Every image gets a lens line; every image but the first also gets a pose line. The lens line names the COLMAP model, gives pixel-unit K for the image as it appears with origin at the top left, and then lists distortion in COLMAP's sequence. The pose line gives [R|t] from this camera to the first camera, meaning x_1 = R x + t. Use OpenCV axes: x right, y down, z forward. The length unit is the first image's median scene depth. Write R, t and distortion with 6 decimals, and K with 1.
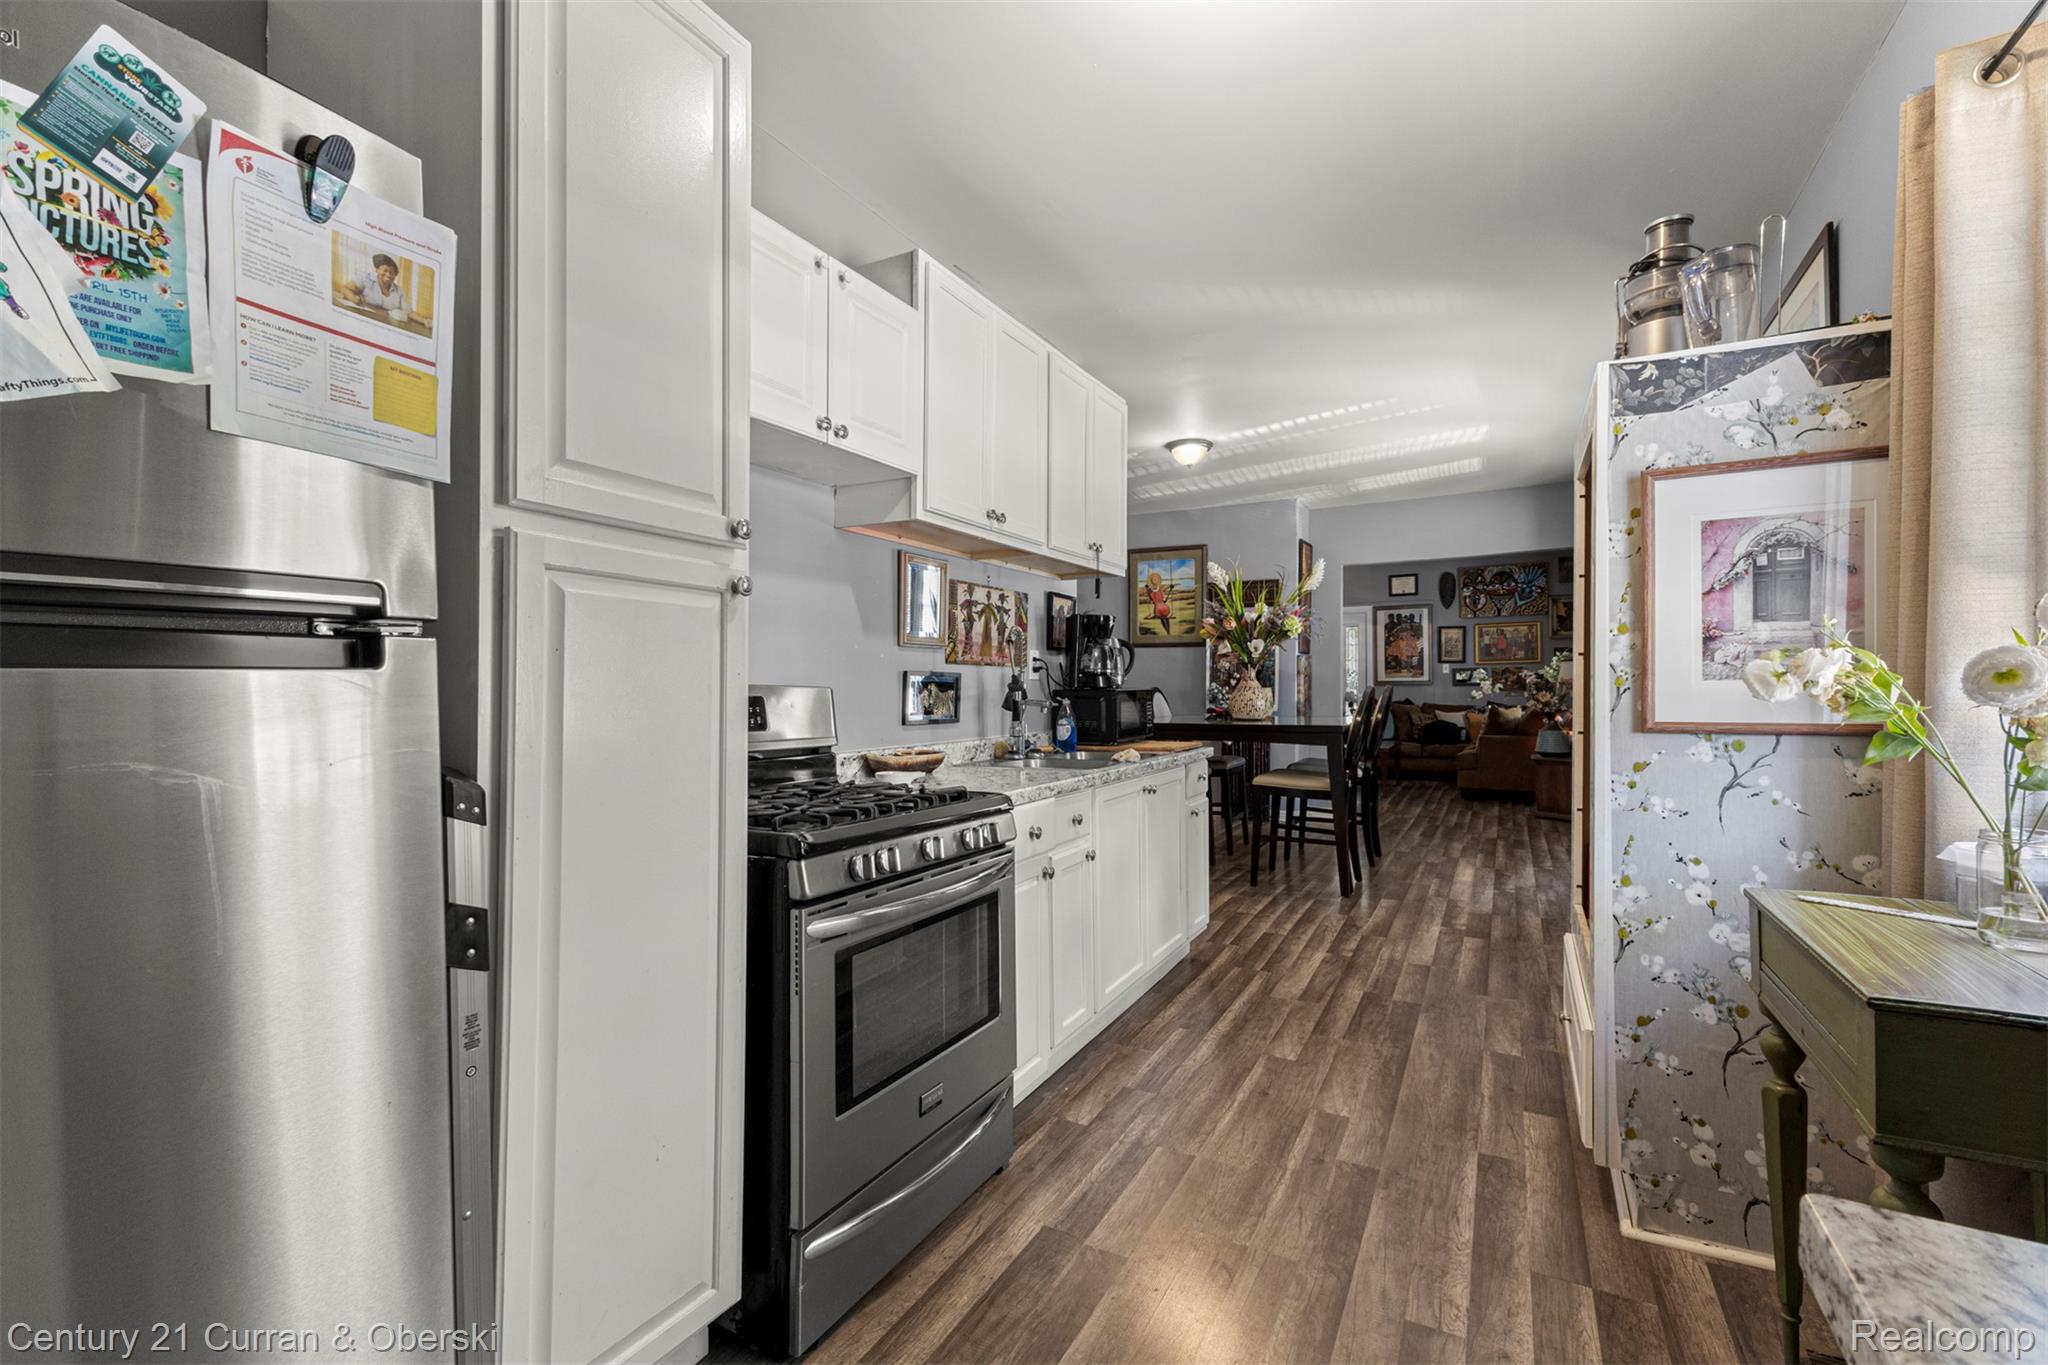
lens RADIAL K [[883.1, 0, 1019.1], [0, 883.1, 694.5], [0, 0, 1]] dist [0.017051, -0.004490]
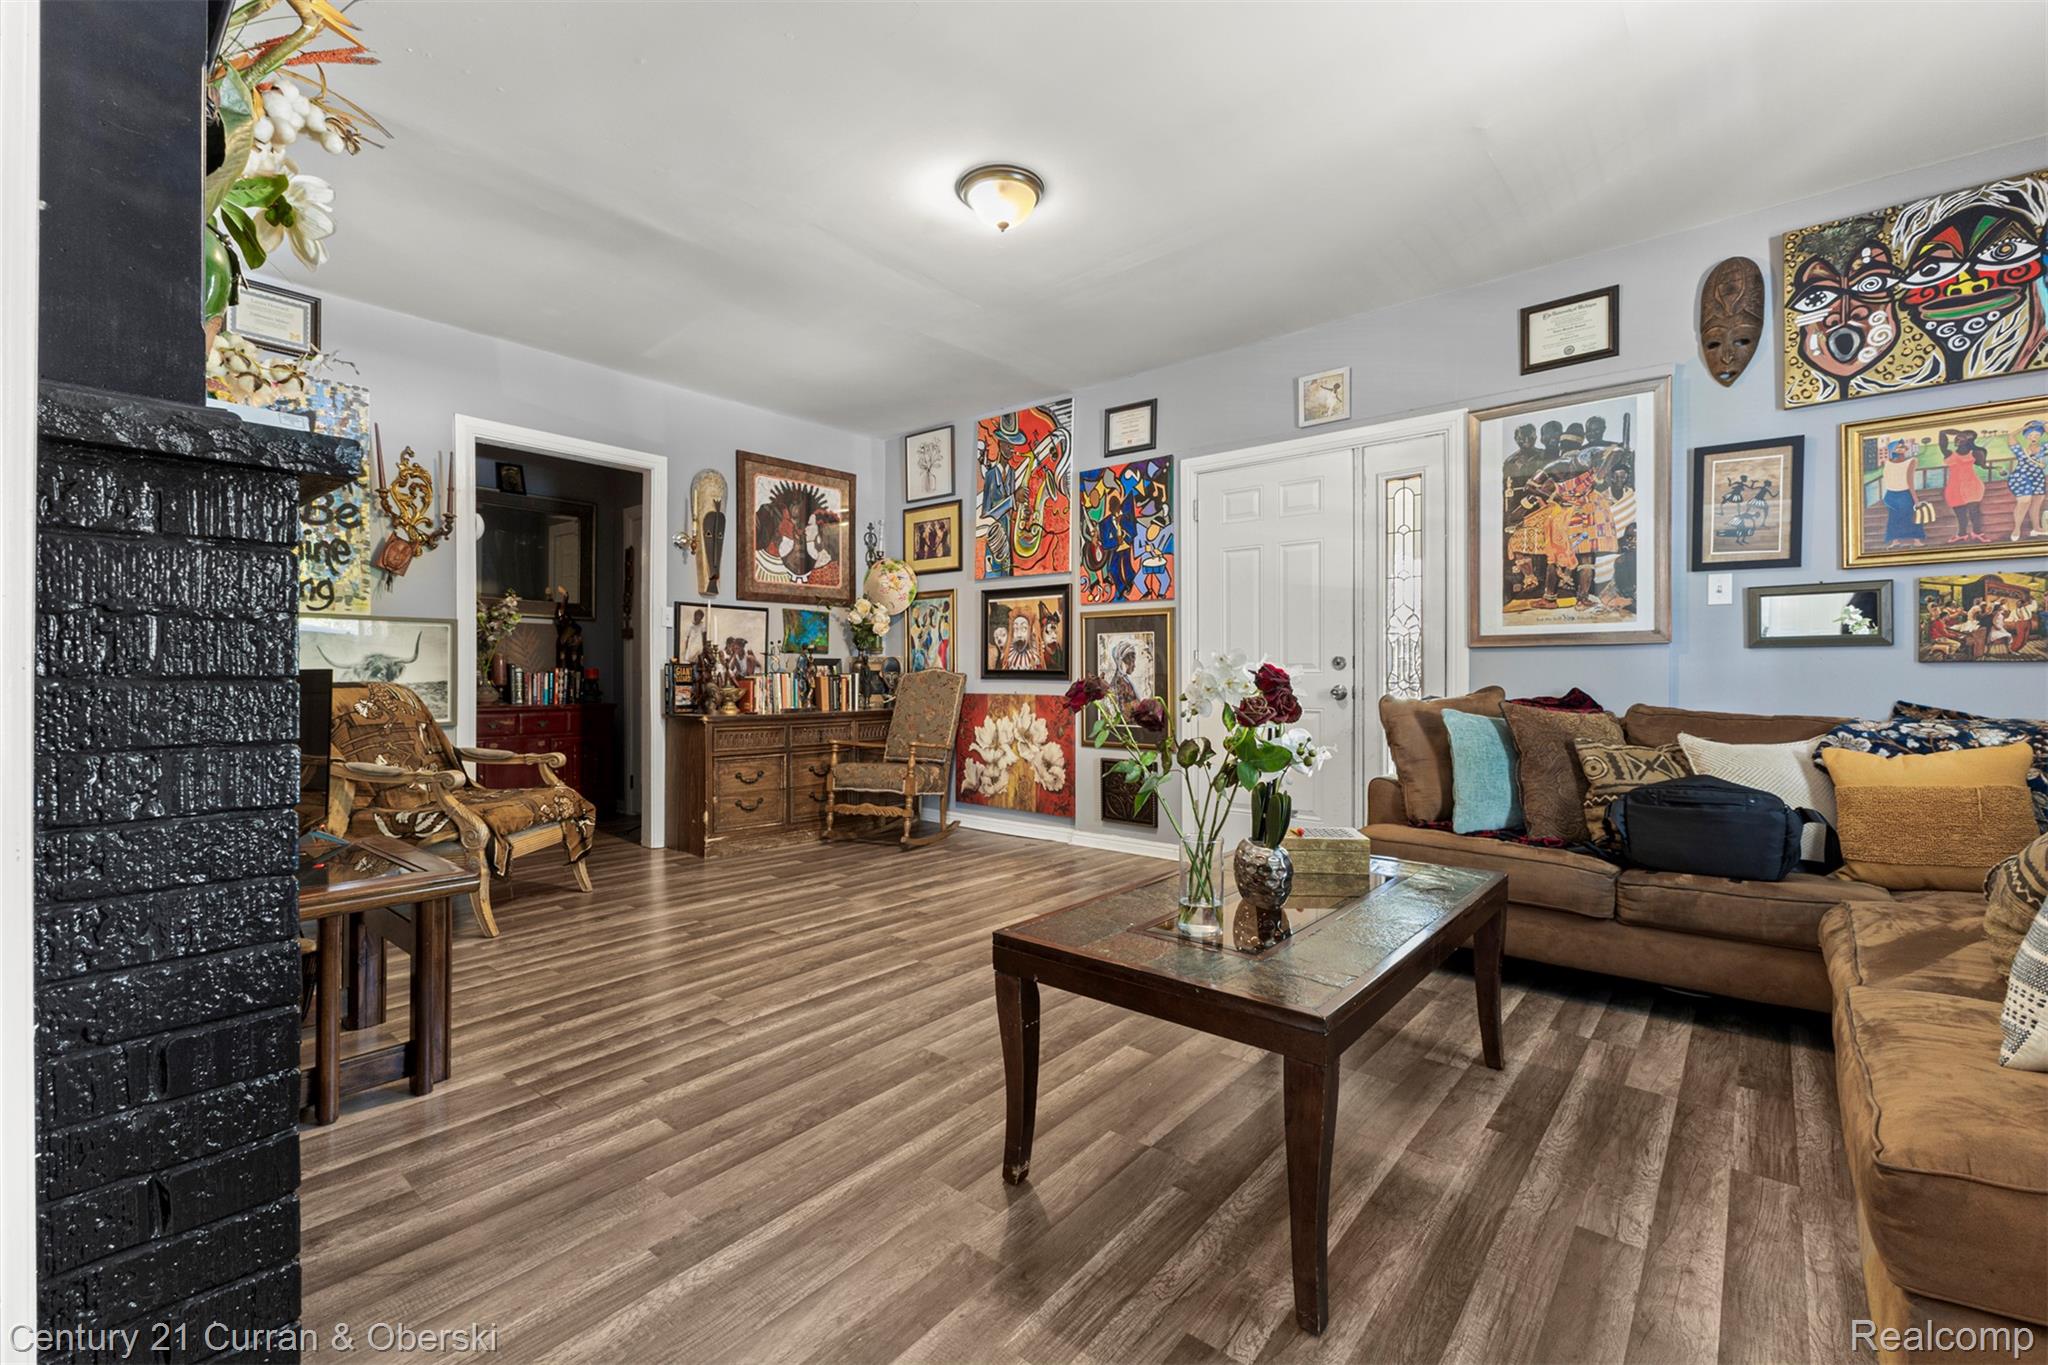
lens RADIAL K [[883.1, 0, 1019.8], [0, 883.1, 683.2], [0, 0, 1]] dist [0.017051, -0.004490]
pose [[0.981860, 0.014811, -0.189027, 0.328029], [-0.014382, 0.999890, 0.003641, 0.004394], [0.189060, -0.000856, 0.981965, 0.704365]]
